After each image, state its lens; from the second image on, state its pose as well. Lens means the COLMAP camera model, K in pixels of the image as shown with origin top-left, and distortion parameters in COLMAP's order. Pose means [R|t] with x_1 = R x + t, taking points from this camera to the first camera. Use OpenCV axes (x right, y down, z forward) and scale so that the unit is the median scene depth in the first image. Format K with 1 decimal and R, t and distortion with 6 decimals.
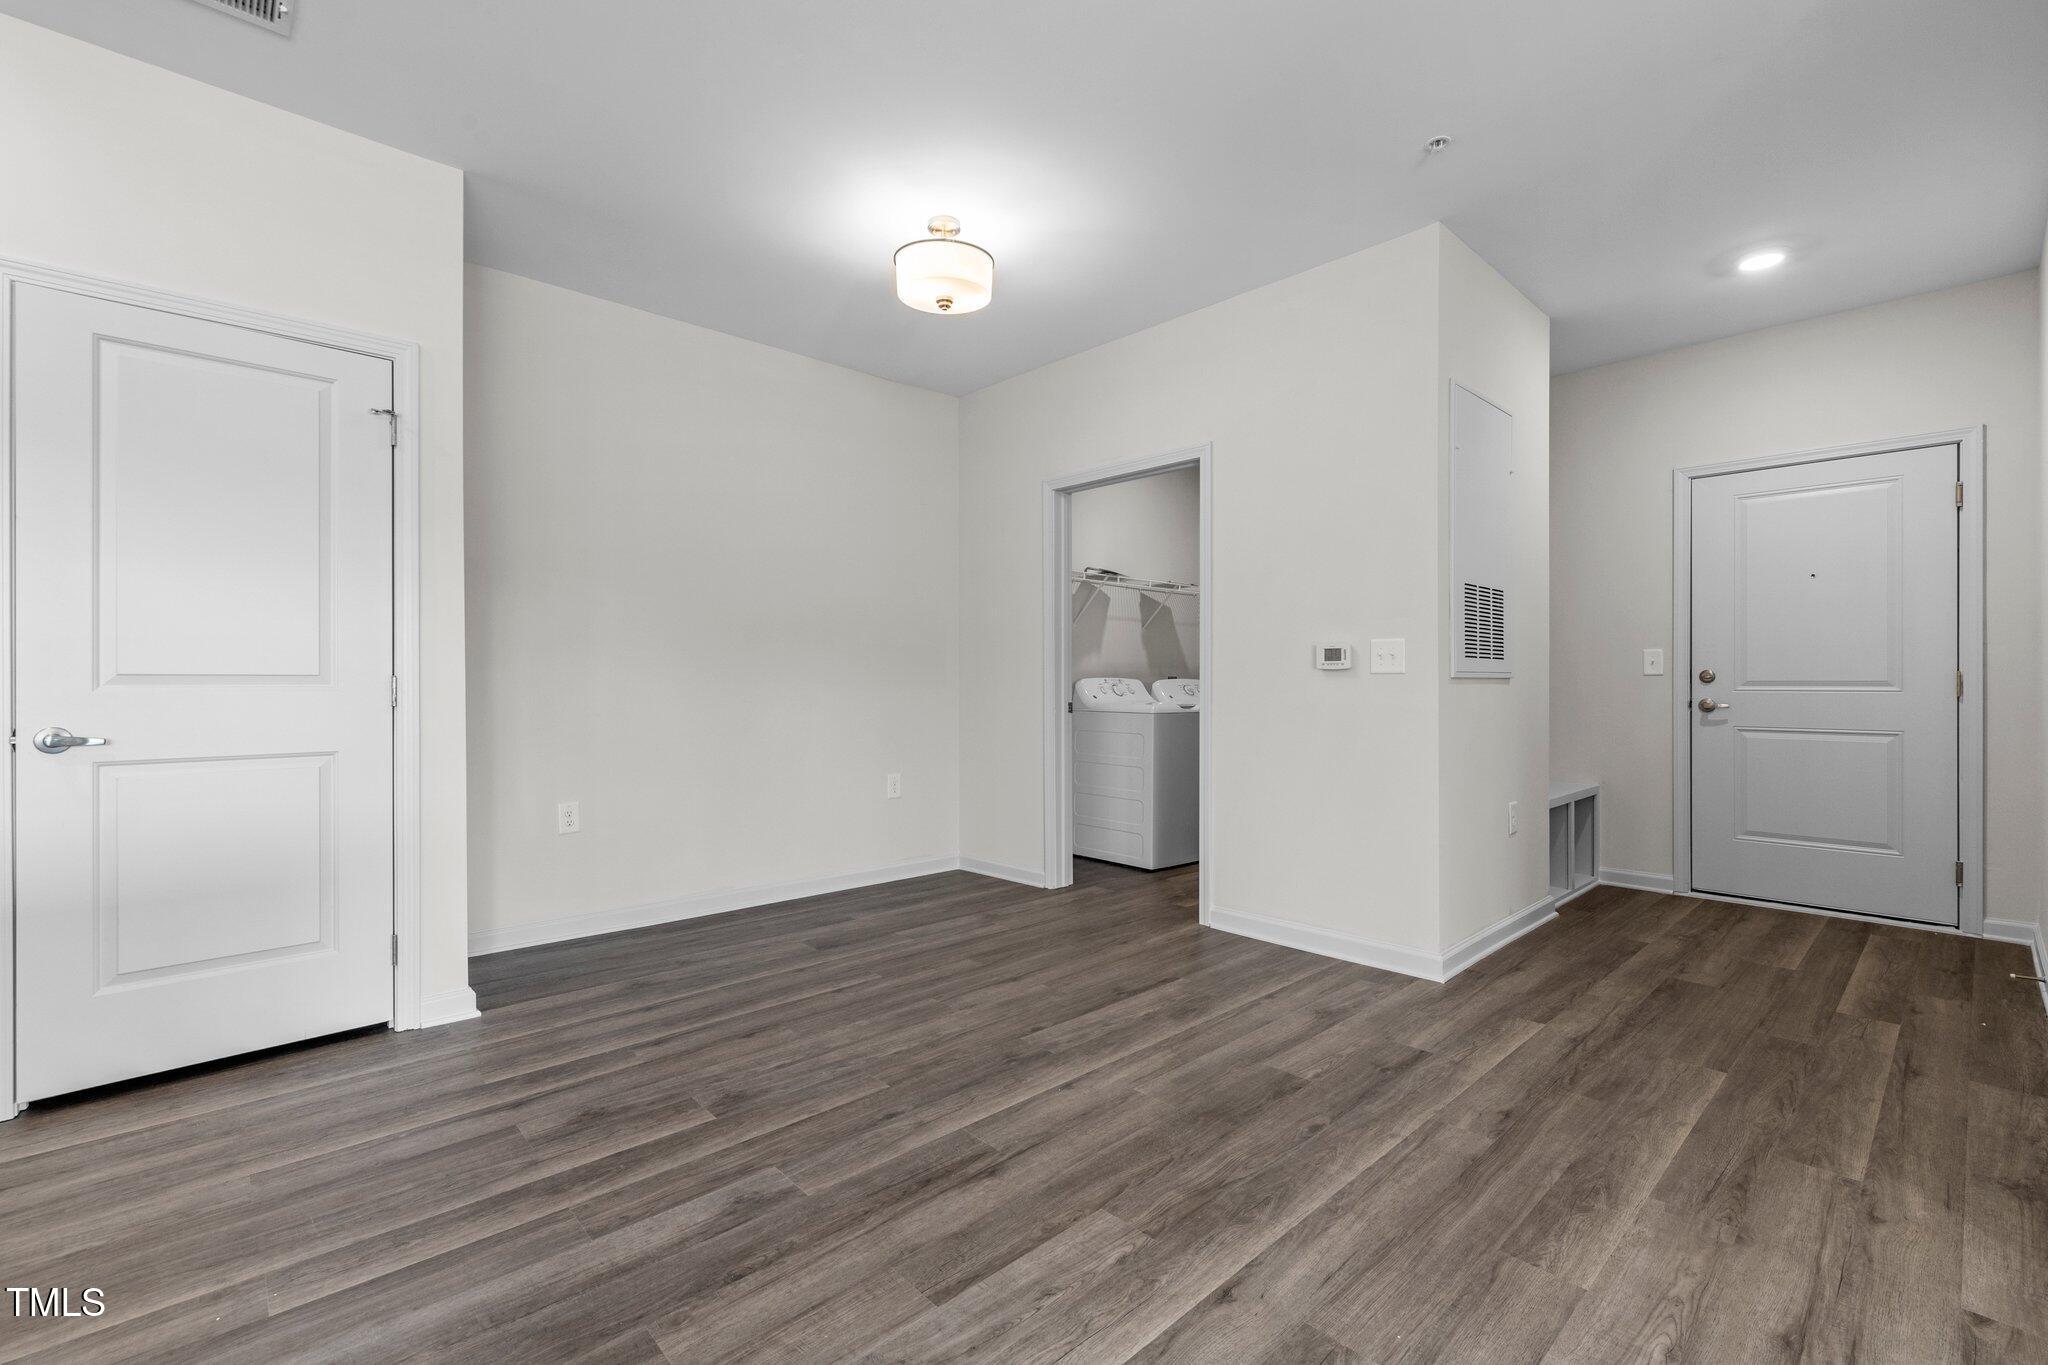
lens RADIAL K [[893.2, 0, 1035.3], [0, 893.2, 678.3], [0, 0, 1]] dist [0.001838, 0.000847]
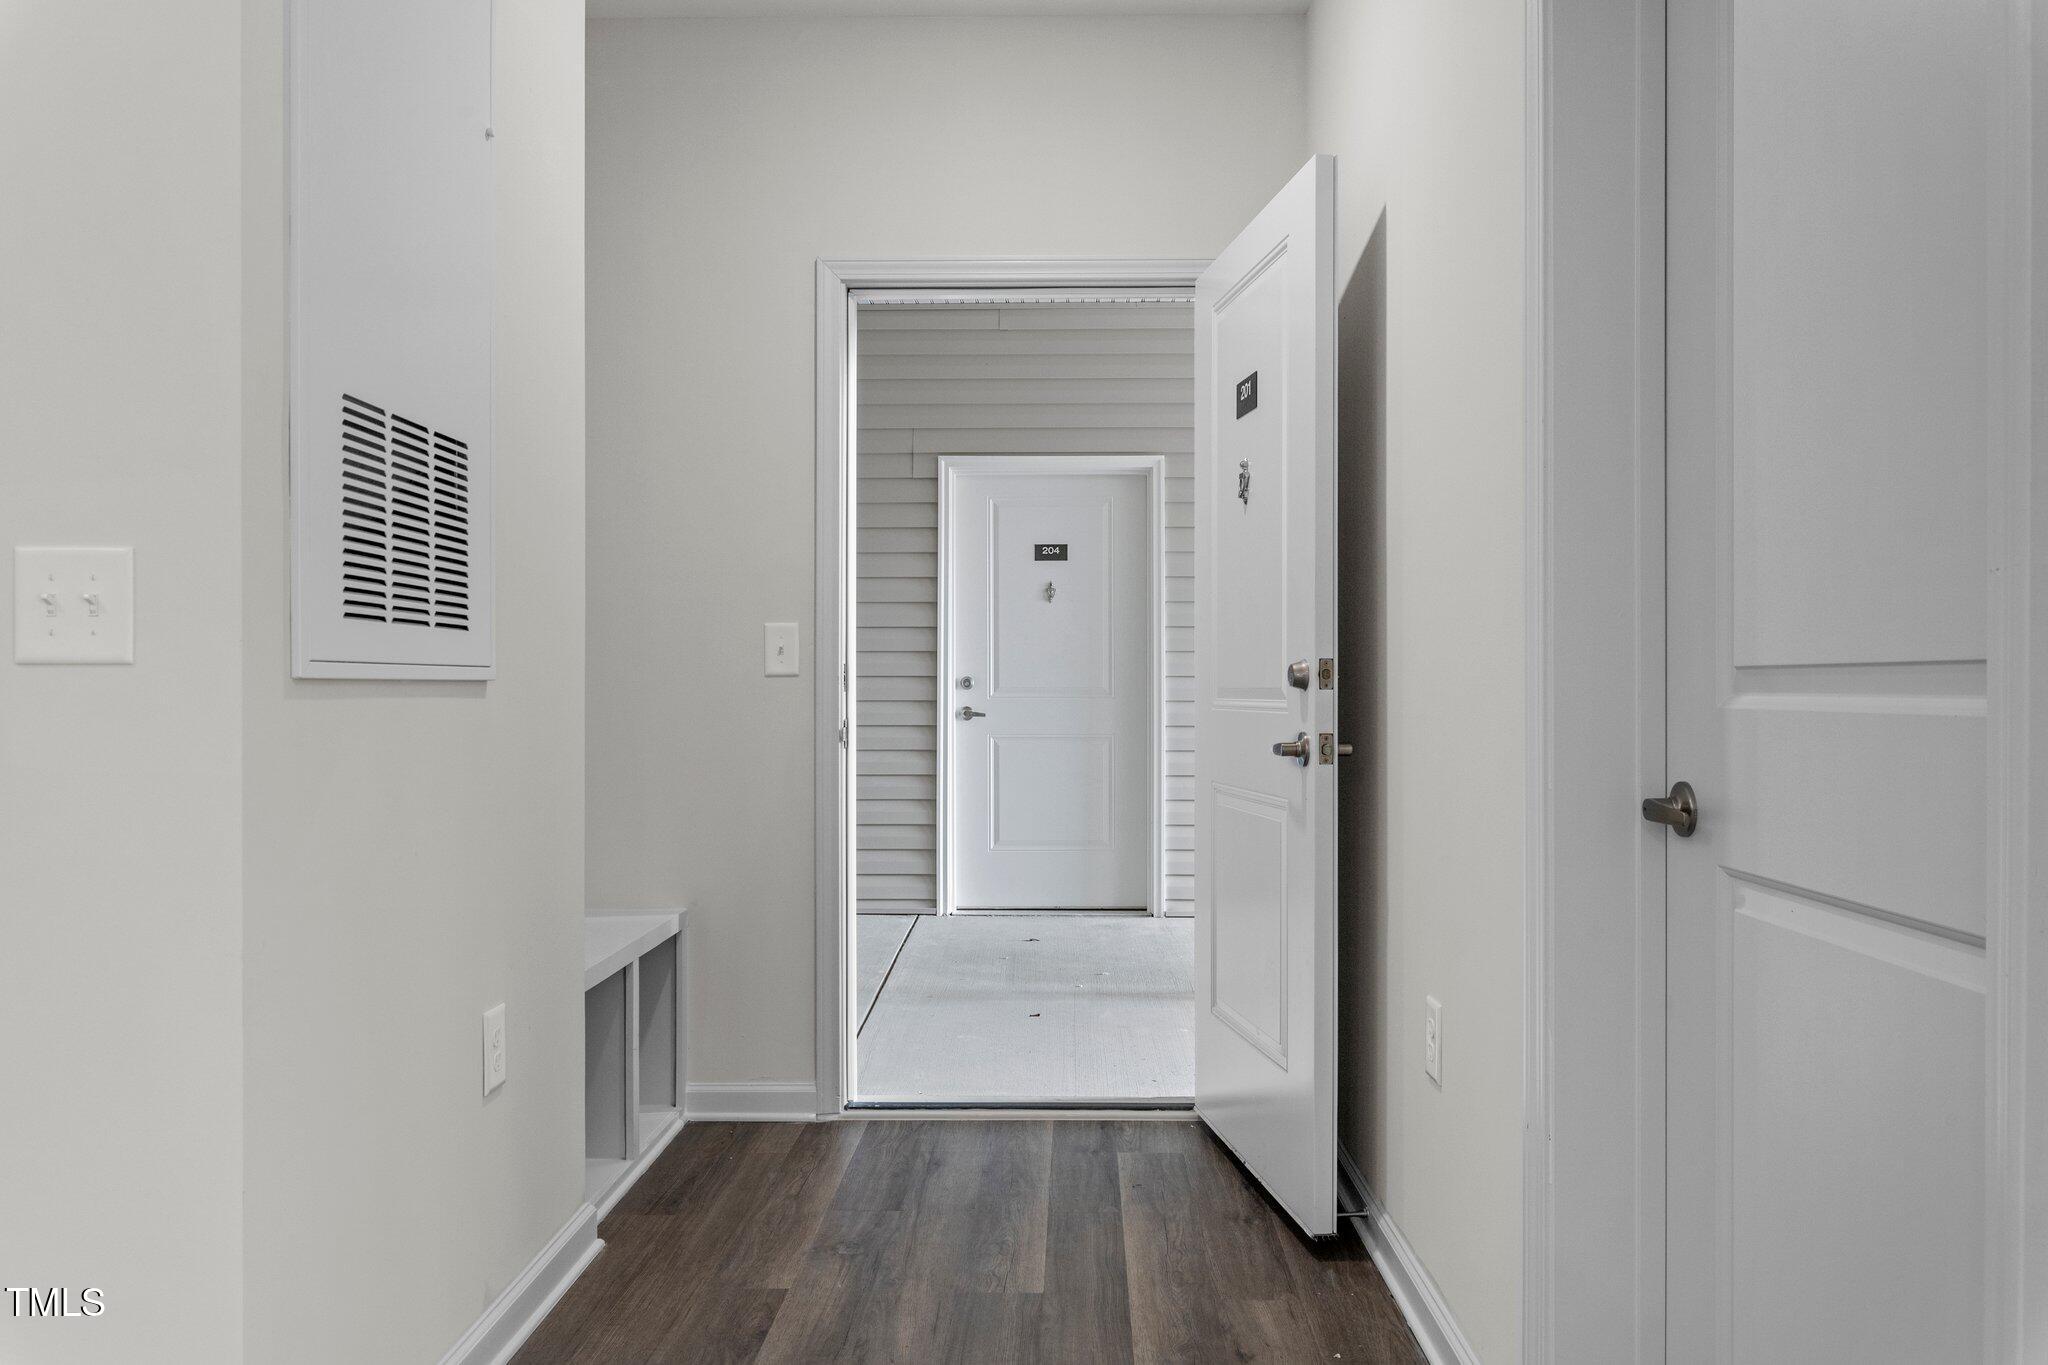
lens RADIAL K [[1506.1, 0, 1030.5], [0, 1506.1, 683.6], [0, 0, 1]] dist [-0.002758, 0.001022]
pose [[0.701703, 0.001252, 0.712469, 0.253286], [-0.002446, 0.999997, 0.000651, -0.000045], [-0.712466, -0.002199, 0.701704, 0.412855]]
